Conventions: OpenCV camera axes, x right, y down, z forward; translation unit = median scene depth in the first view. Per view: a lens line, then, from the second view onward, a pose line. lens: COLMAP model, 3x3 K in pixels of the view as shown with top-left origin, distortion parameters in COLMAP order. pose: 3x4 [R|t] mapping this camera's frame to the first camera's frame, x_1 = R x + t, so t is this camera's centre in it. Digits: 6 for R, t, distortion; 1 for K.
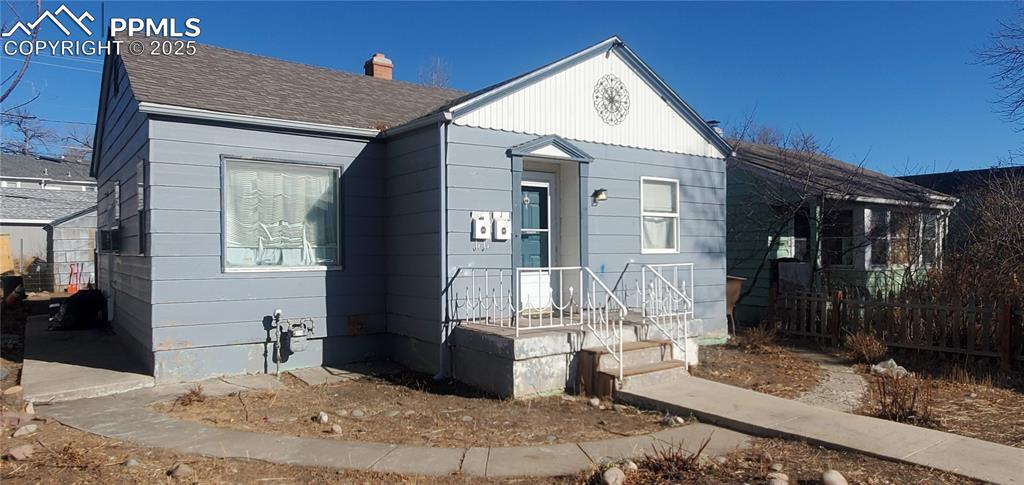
lens RADIAL K [[648.3, 0, 512.1], [0, 648.3, 262.4], [0, 0, 1]] dist [-0.000153, -0.000131]
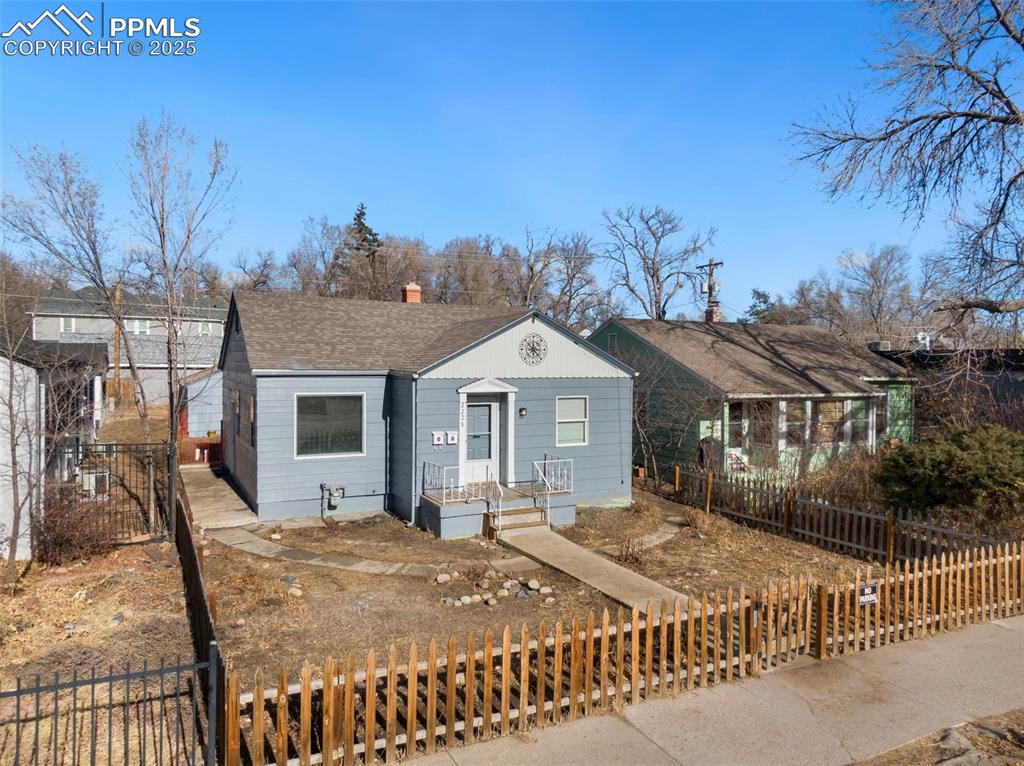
lens RADIAL K [[738.8, 0, 512.0], [0, 738.8, 383.0], [0, 0, 1]] dist [0.074859, -0.106108]
pose [[0.984969, 0.011796, -0.172326, 0.415534], [-0.009615, 0.999863, 0.013484, -0.196337], [0.172462, -0.011624, 0.984948, -0.766503]]
